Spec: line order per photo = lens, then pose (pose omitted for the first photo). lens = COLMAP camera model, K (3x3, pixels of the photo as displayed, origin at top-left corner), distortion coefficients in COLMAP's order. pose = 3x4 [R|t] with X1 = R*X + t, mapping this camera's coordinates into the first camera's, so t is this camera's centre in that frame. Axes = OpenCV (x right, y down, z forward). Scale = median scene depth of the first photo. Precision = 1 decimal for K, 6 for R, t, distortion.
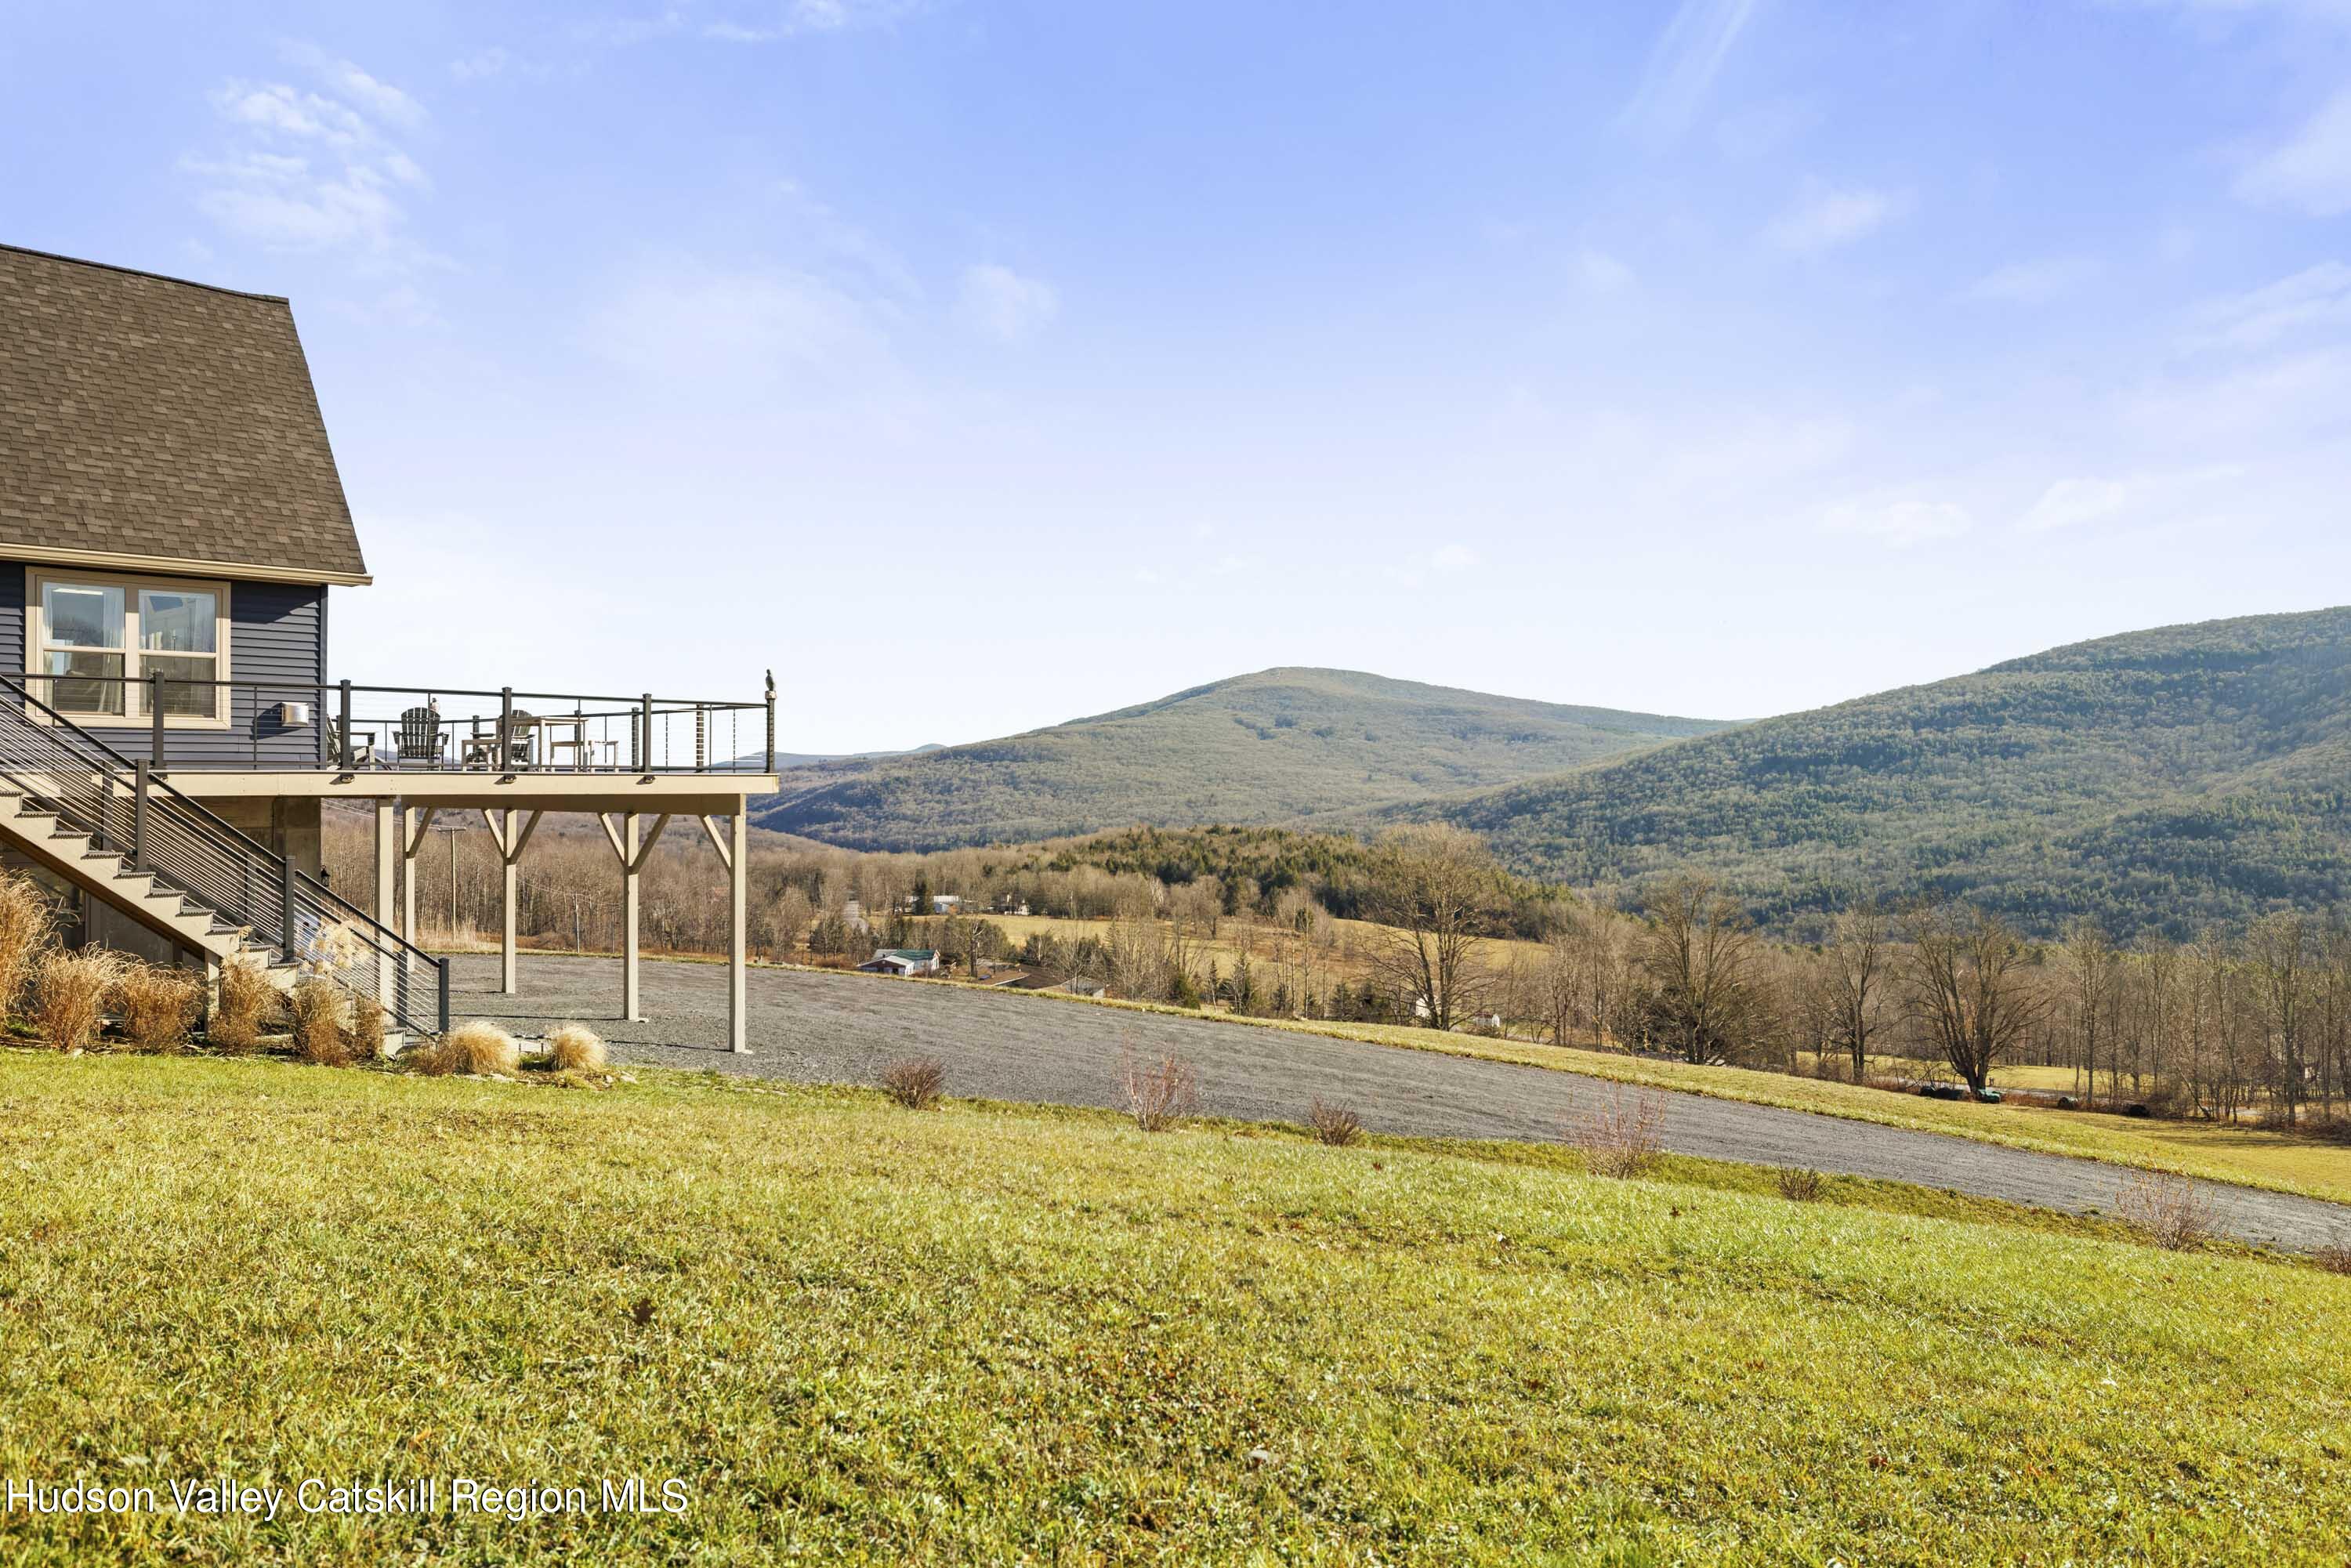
lens RADIAL K [[1706.8, 0, 1173.3], [0, 1706.8, 788.0], [0, 0, 1]] dist [0.027089, -0.002054]
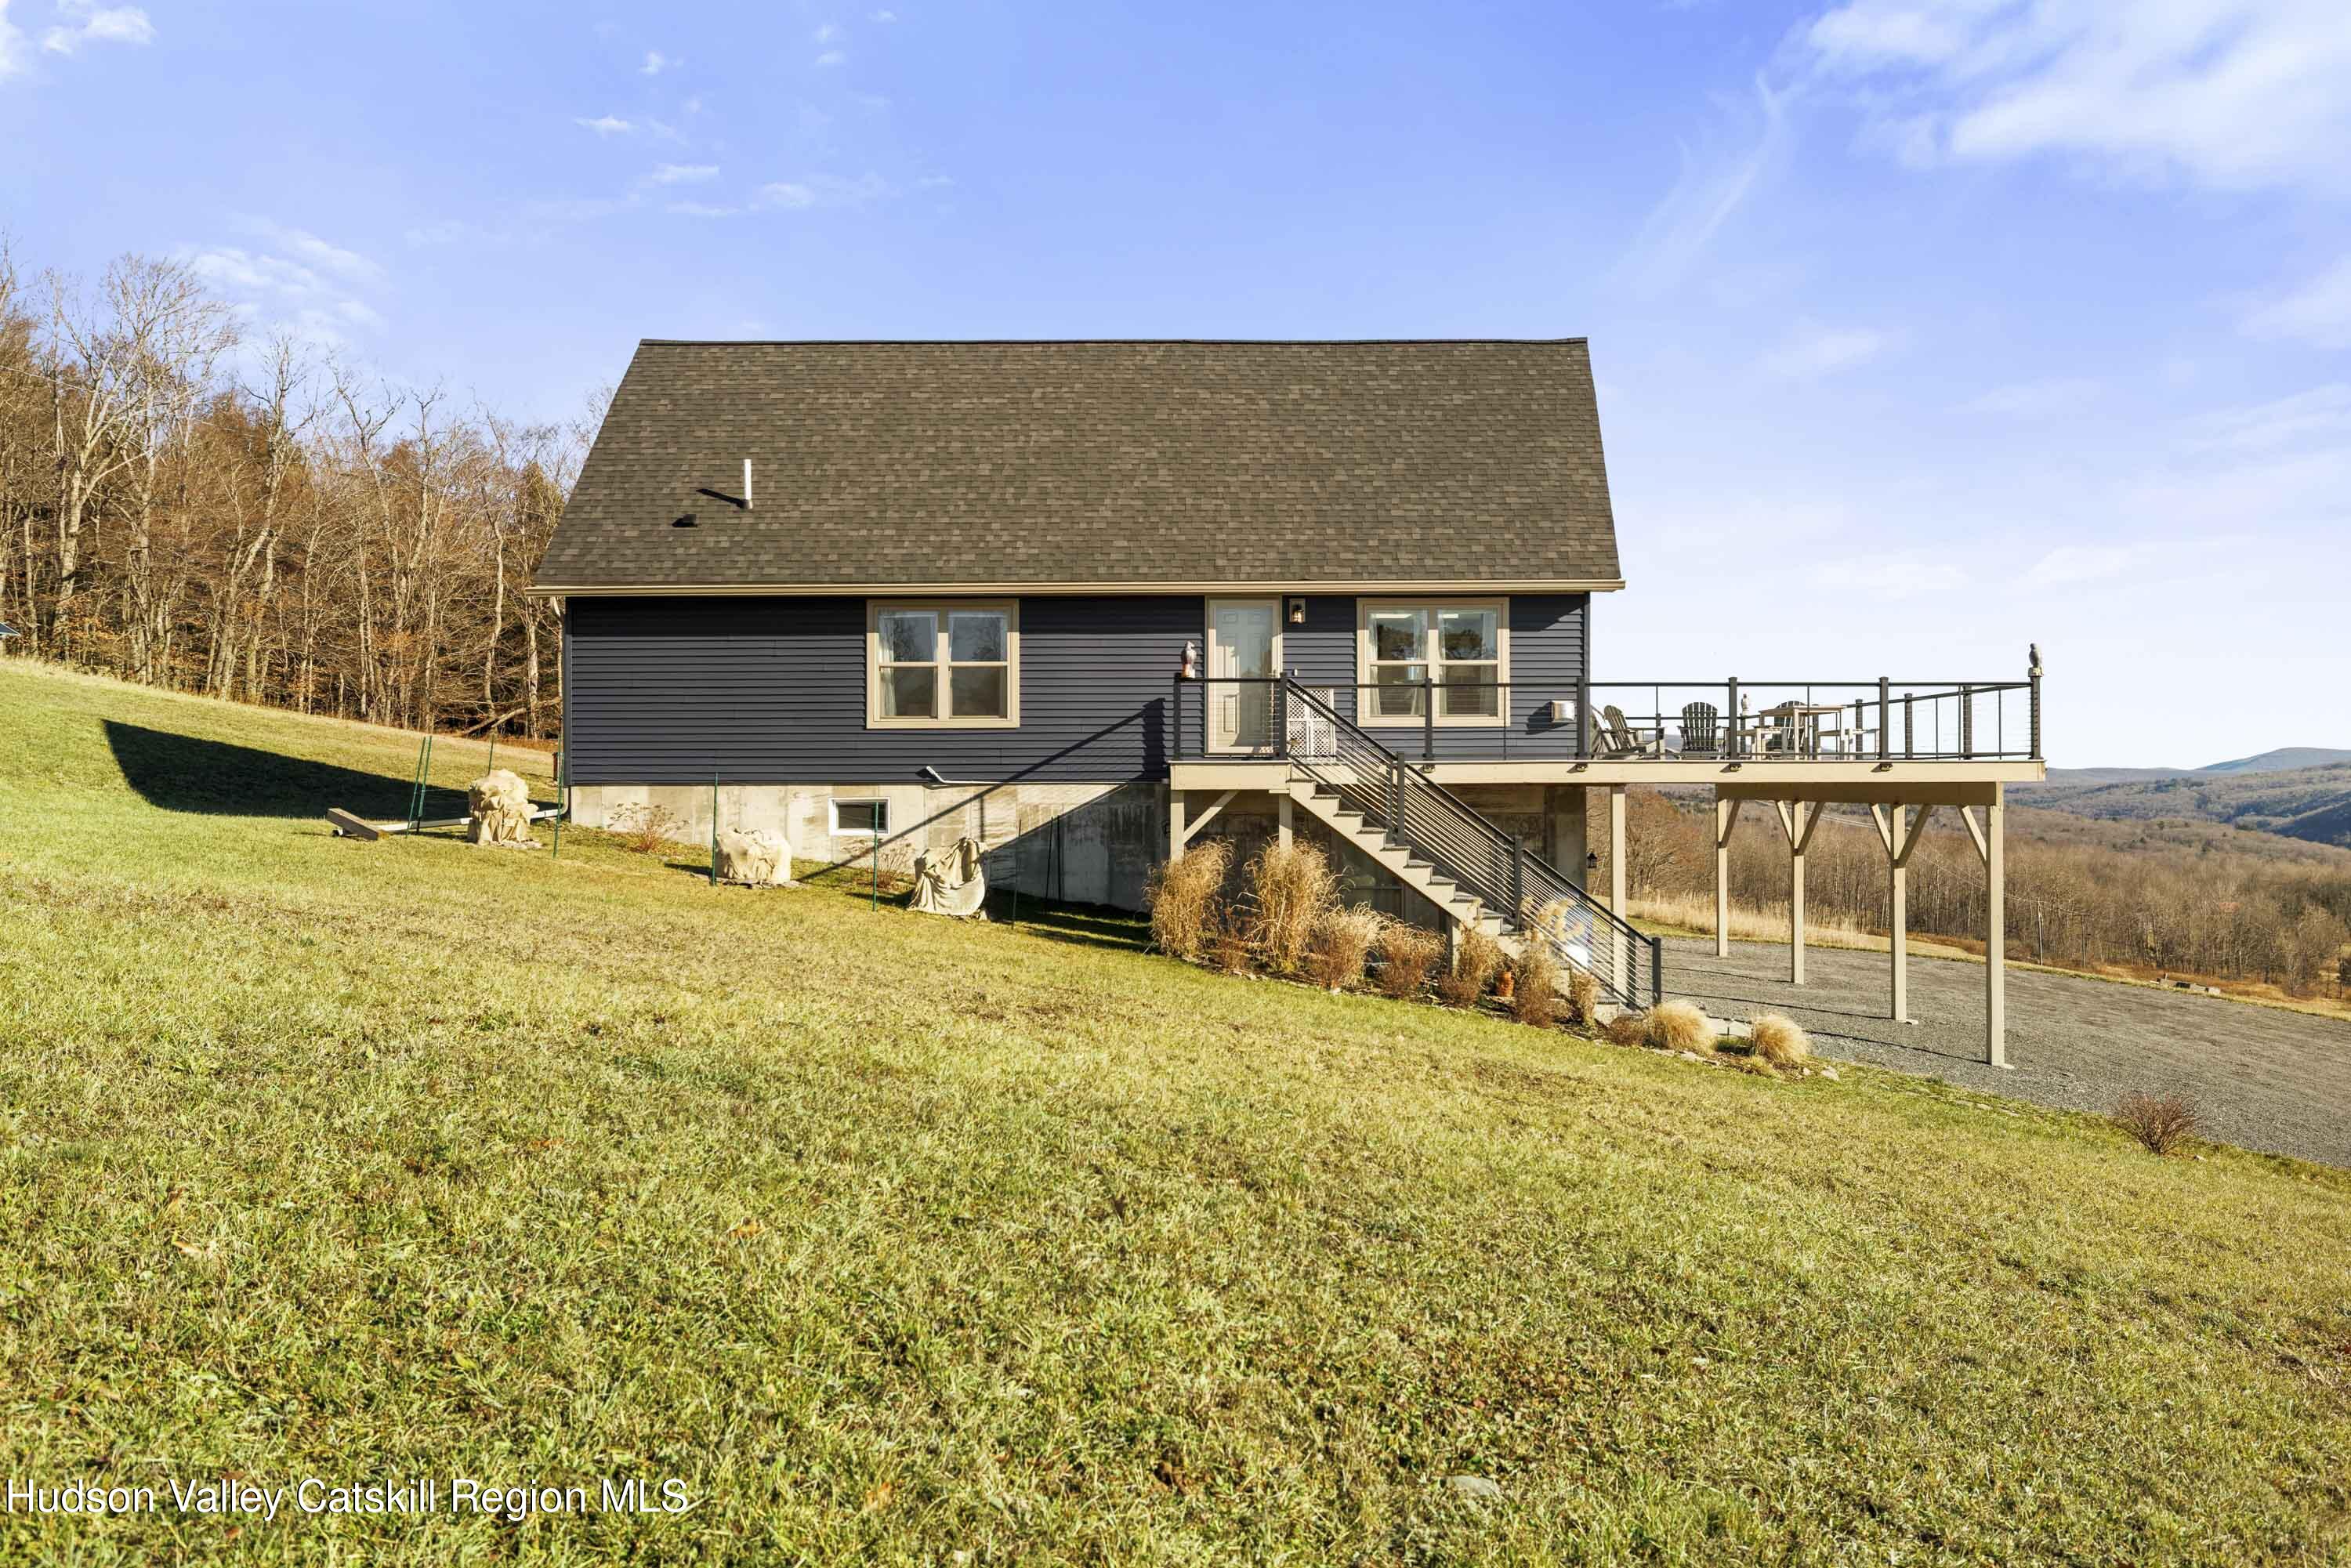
lens RADIAL K [[1706.8, 0, 1187.9], [0, 1706.8, 786.0], [0, 0, 1]] dist [0.027089, -0.002054]
pose [[0.695963, -0.002696, -0.718072, 0.098799], [0.001181, 0.999996, -0.002609, 0.006922], [0.718076, 0.000968, 0.695964, 0.050440]]
